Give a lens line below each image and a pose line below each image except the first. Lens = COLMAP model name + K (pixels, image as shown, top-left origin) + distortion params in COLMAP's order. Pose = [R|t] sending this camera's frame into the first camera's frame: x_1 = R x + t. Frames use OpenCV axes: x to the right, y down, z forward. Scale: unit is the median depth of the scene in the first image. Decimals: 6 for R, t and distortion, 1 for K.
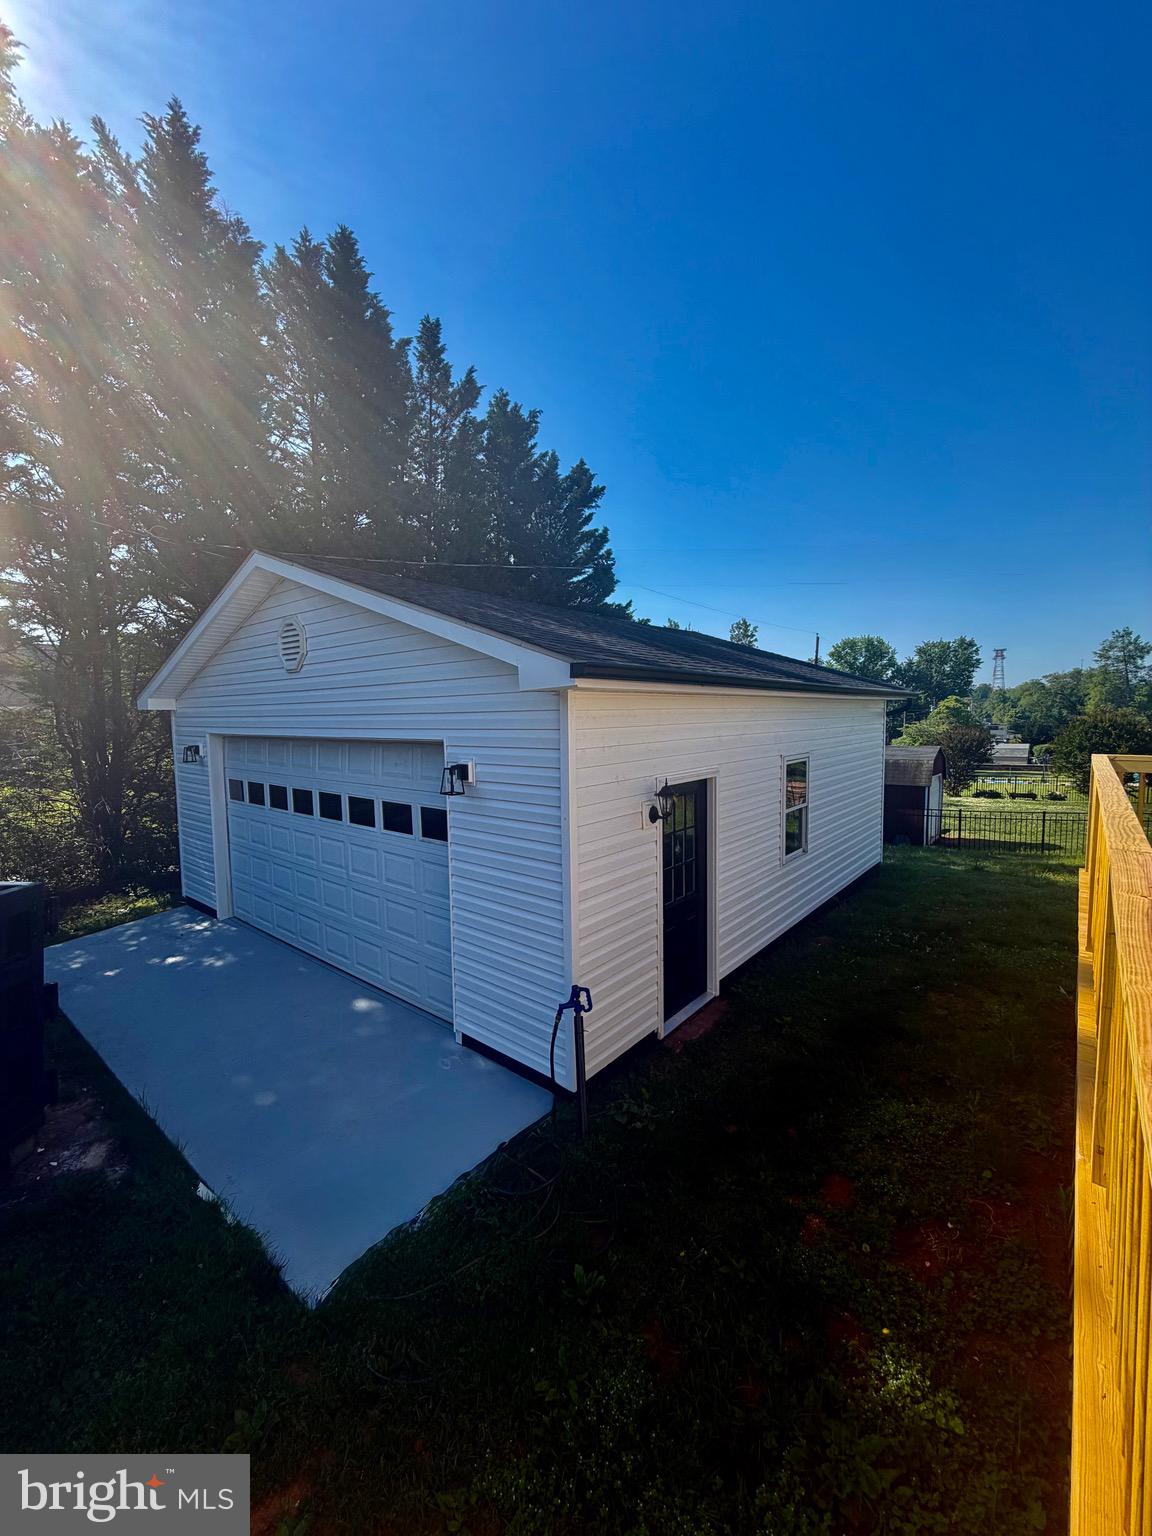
lens RADIAL K [[604.3, 0, 576.2], [0, 604.3, 763.8], [0, 0, 1]] dist [0.000481, -0.000181]
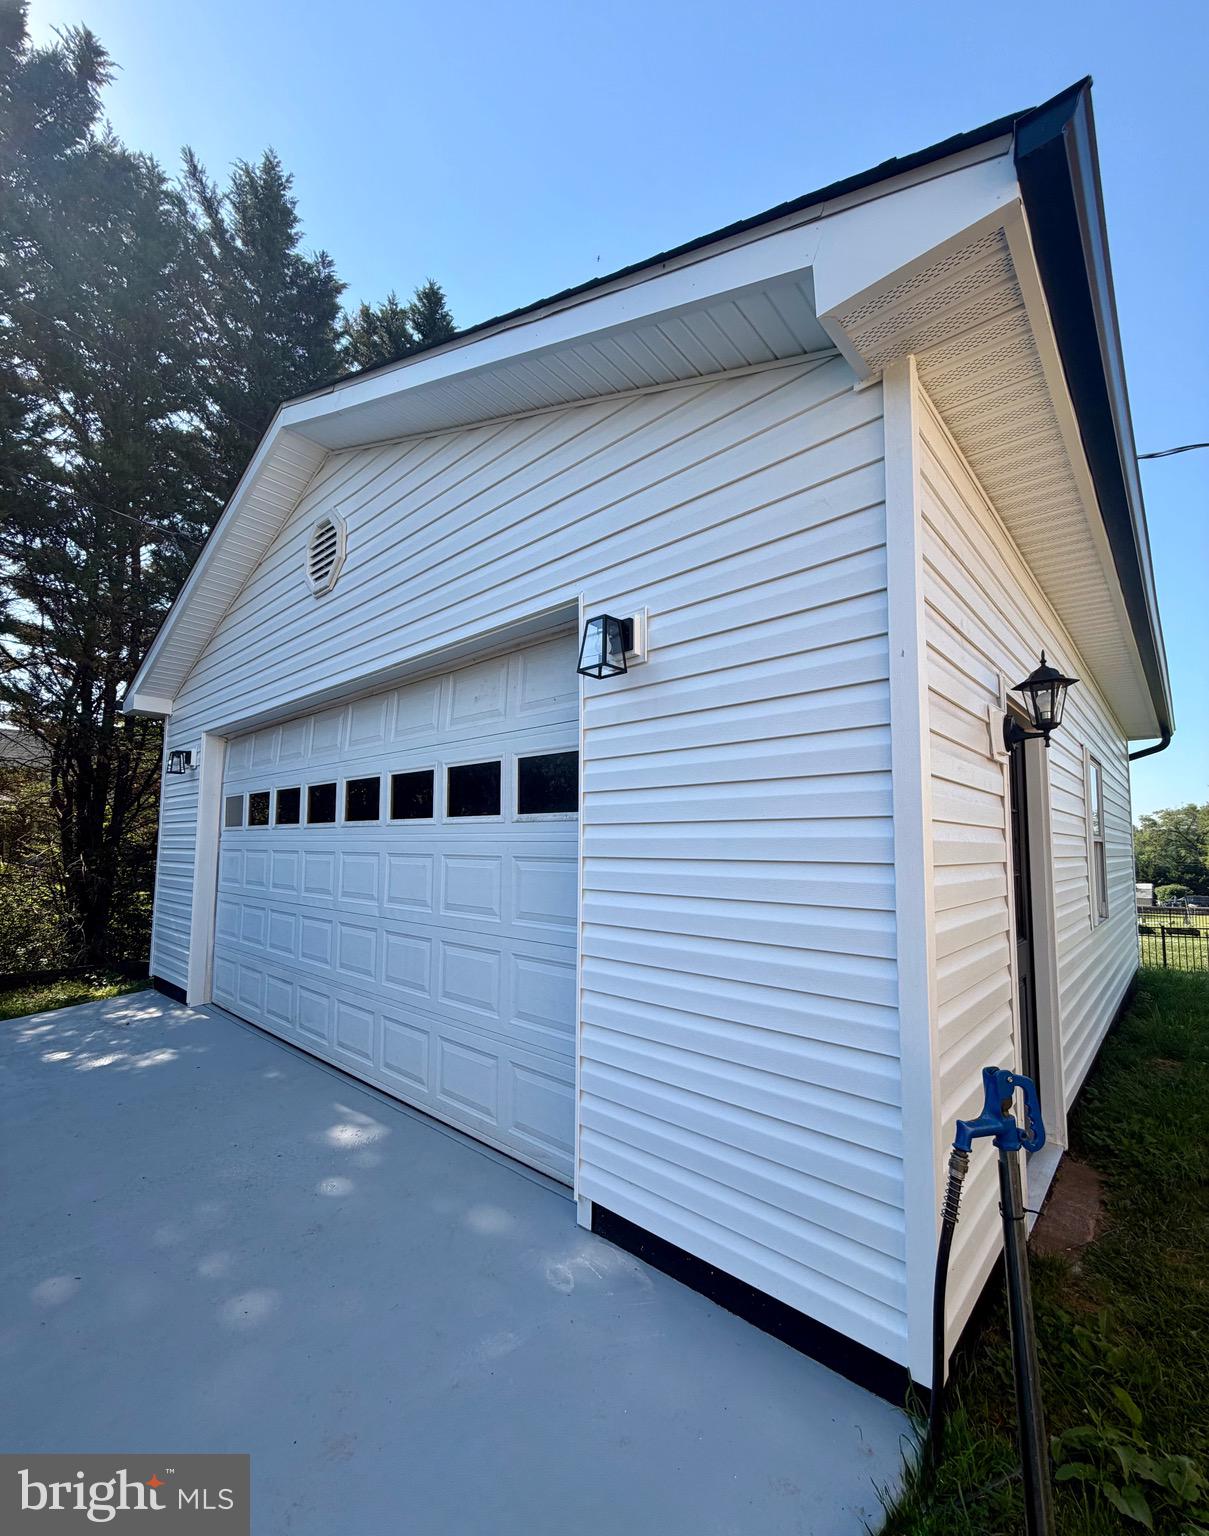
lens RADIAL K [[639.9, 0, 605.4], [0, 639.9, 800.0], [0, 0, 1]] dist [0.001886, 0.000077]
pose [[0.998709, 0.019738, -0.046798, -0.108732], [-0.026651, 0.988015, -0.152038, 0.142977], [0.043236, 0.153089, 0.987266, 0.311549]]
